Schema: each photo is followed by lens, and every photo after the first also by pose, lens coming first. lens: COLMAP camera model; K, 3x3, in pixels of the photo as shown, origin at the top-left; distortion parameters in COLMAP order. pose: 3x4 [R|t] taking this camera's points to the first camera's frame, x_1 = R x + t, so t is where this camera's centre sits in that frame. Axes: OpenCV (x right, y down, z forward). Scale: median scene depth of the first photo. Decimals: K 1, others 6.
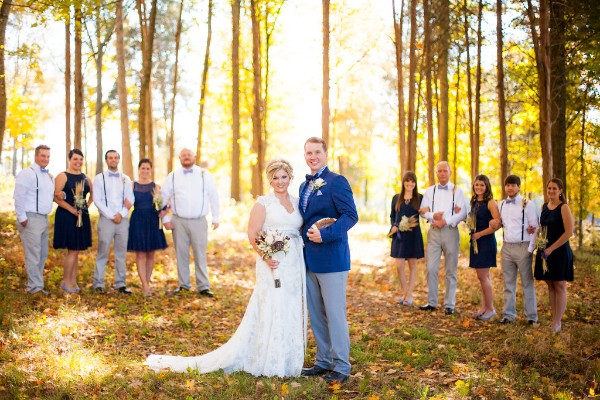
lens RADIAL K [[854.9, 0, 272.1], [0, 854.9, 199.6], [0, 0, 1]] dist [-0.141290, 0.115124]
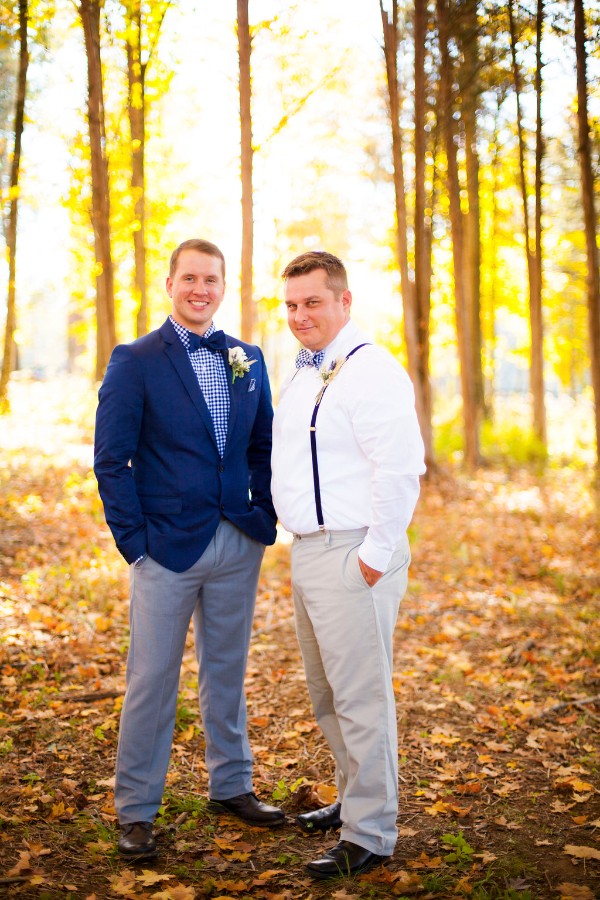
lens RADIAL K [[1282.4, 0, 273.9], [0, 1282.4, 450.2], [0, 0, 1]] dist [-0.141290, 0.115124]
pose [[0.998119, -0.031965, 0.052320, 0.023405], [0.028660, 0.997618, 0.062737, -0.002090], [-0.054200, -0.061120, 0.996658, 0.167412]]
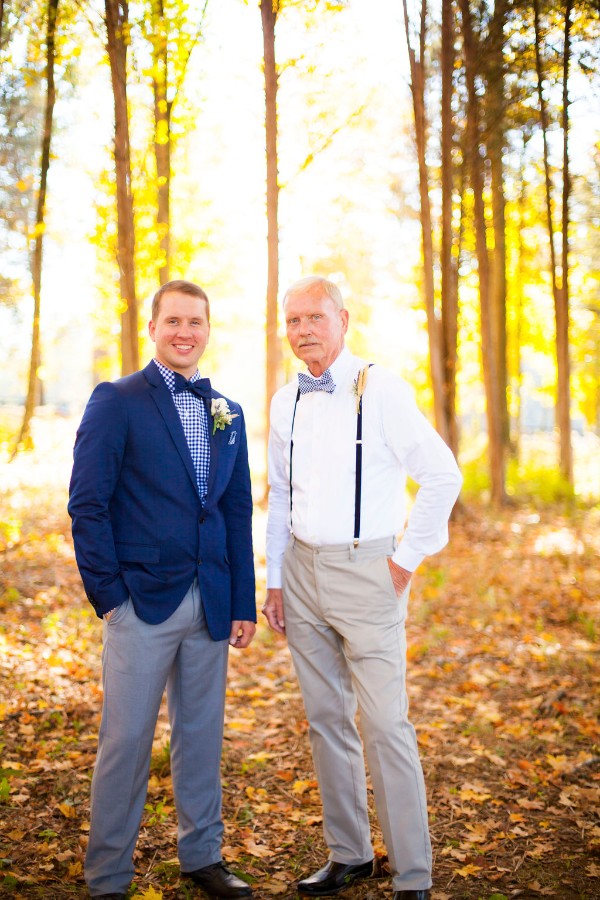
lens RADIAL K [[1282.4, 0, 273.9], [0, 1282.4, 450.2], [0, 0, 1]] dist [-0.141290, 0.115124]
pose [[0.999088, -0.025059, 0.034580, 0.023367], [0.023867, 0.999121, 0.034448, -0.003117], [-0.035413, -0.033591, 0.998808, 0.171684]]
